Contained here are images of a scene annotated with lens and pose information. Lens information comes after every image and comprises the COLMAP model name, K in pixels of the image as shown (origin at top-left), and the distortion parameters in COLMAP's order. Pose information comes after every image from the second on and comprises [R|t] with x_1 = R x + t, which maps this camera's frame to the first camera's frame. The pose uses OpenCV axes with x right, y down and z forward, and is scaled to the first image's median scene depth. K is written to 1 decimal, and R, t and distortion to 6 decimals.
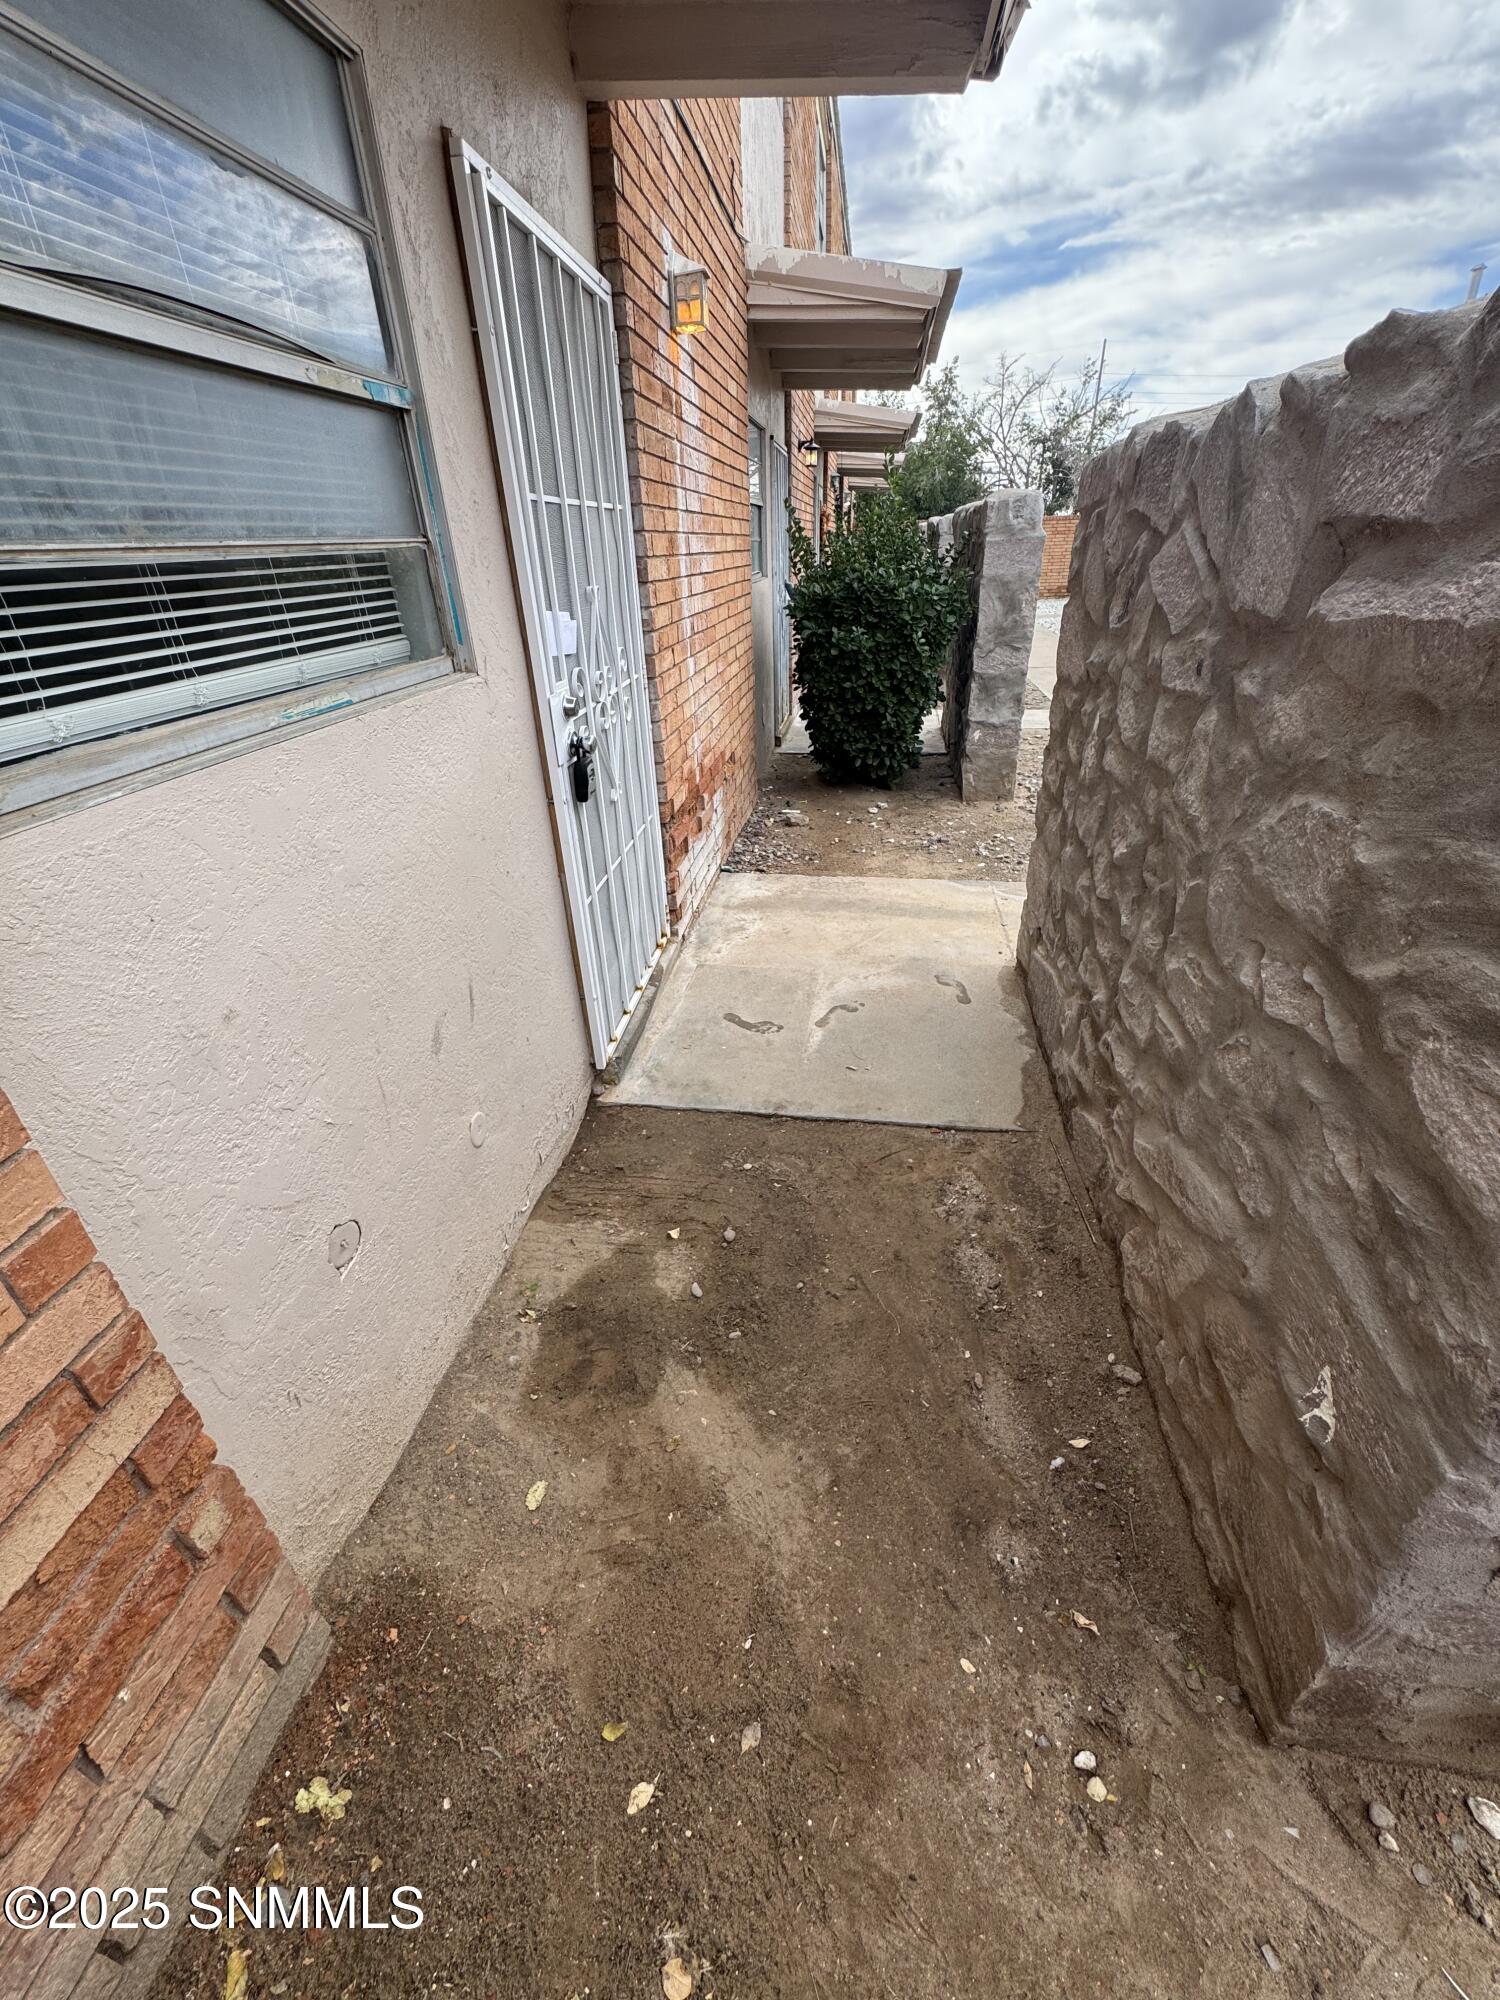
lens RADIAL K [[801.4, 0, 754.2], [0, 801.4, 999.1], [0, 0, 1]] dist [-0.003706, 0.000094]
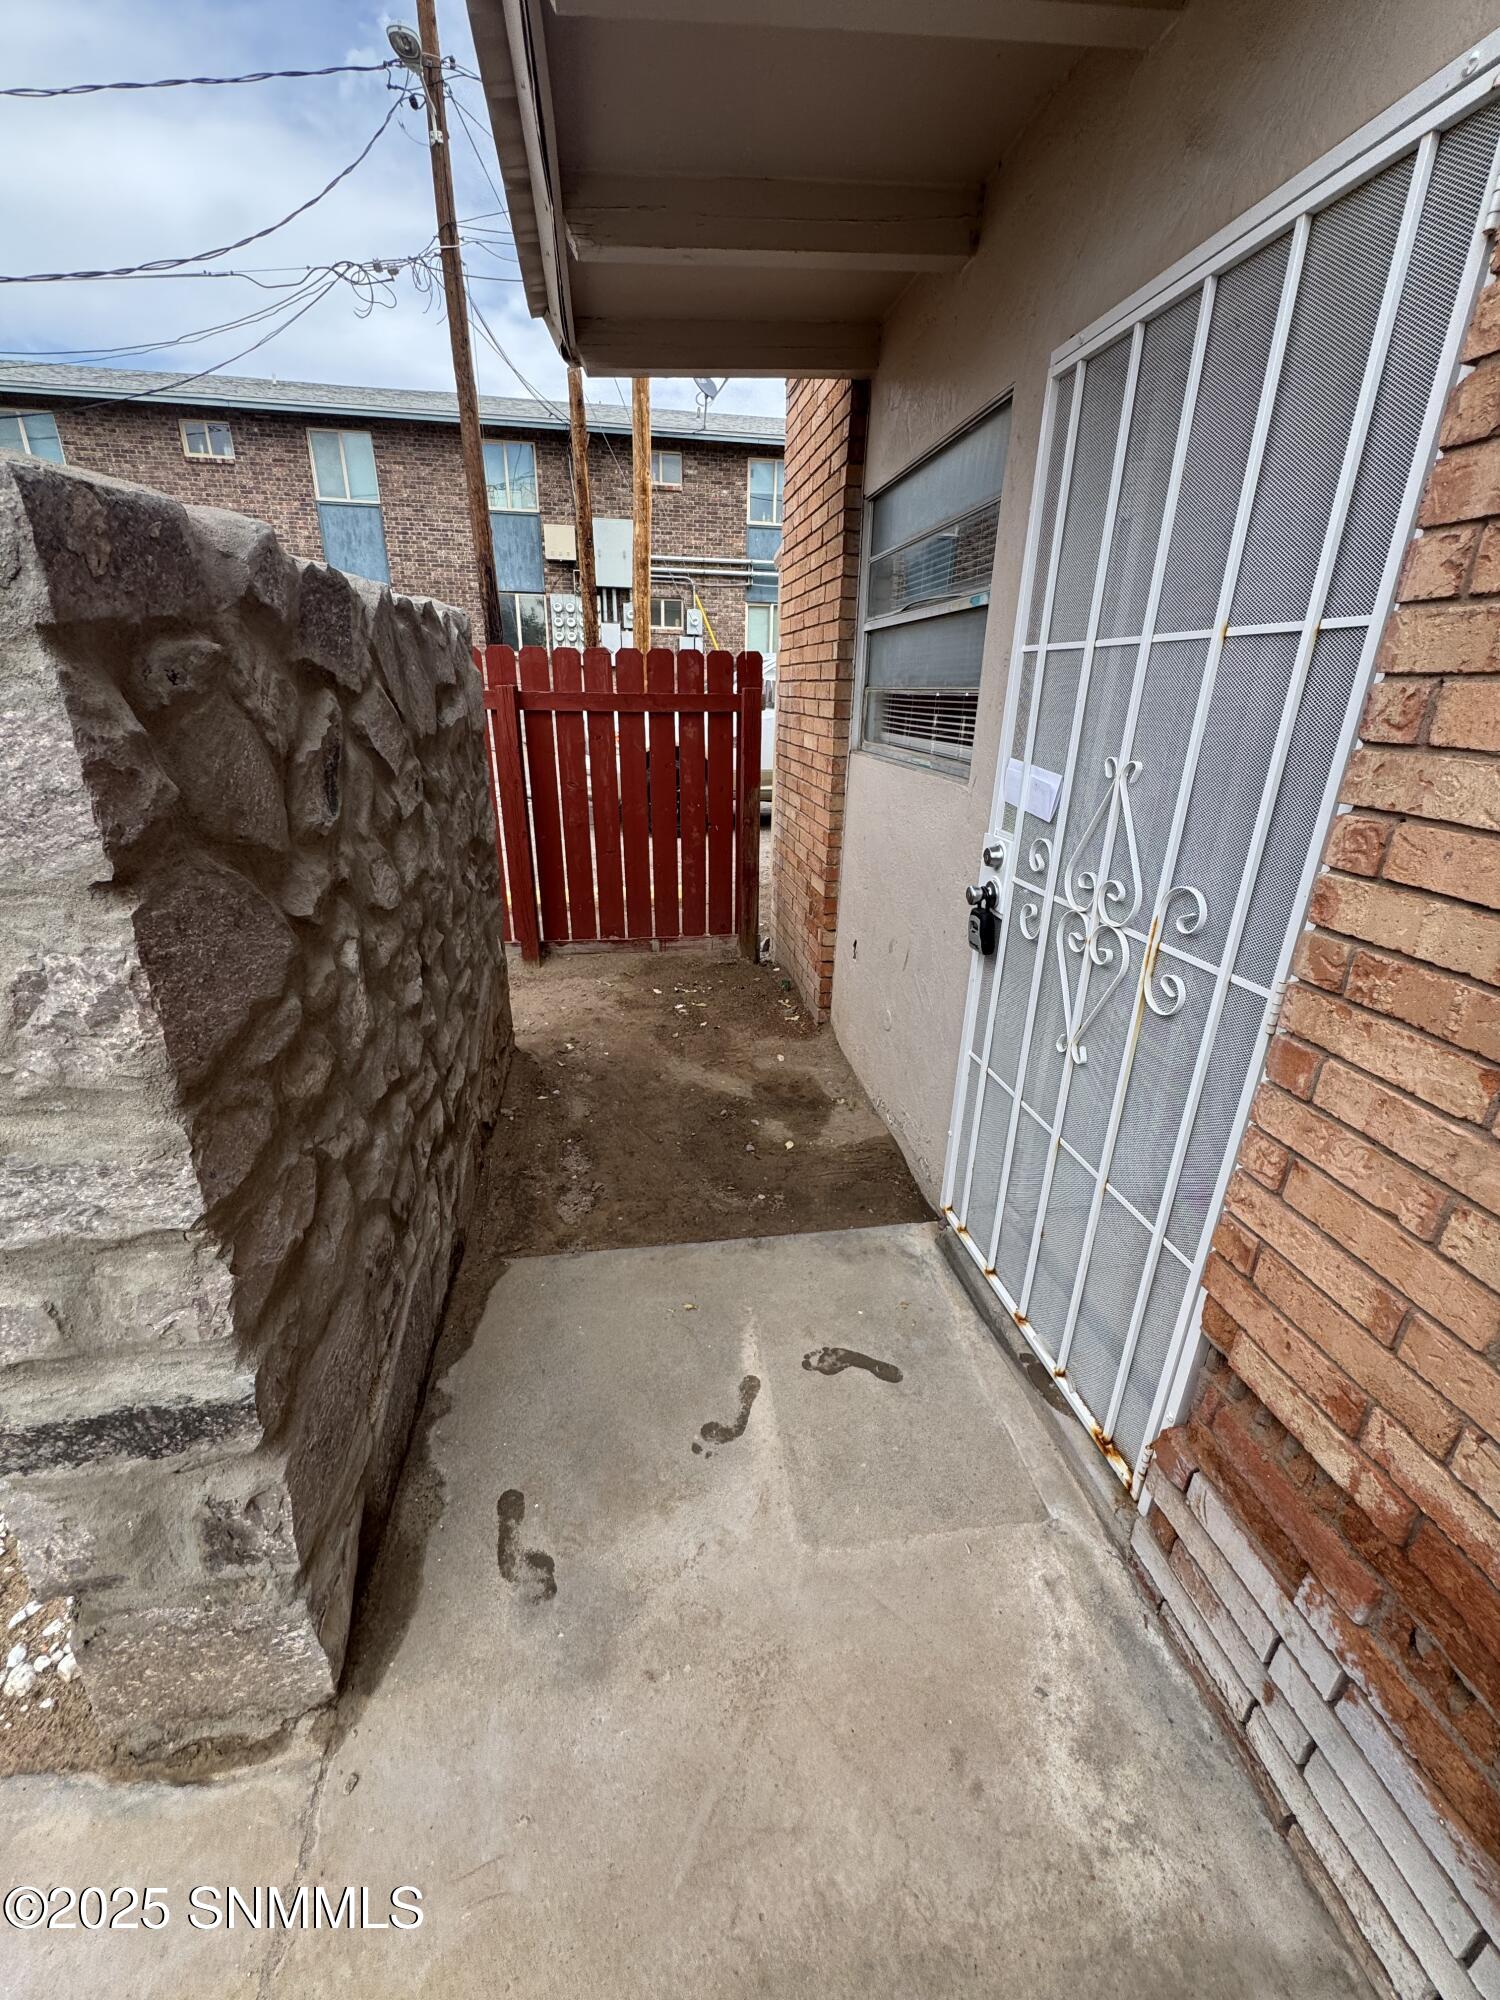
lens RADIAL K [[801.4, 0, 754.2], [0, 801.4, 999.1], [0, 0, 1]] dist [-0.003706, 0.000094]
pose [[-0.954600, 0.117792, -0.273613, 0.294313], [-0.140987, 0.630466, 0.763305, -0.880688], [0.262415, 0.767227, -0.585236, 1.508946]]
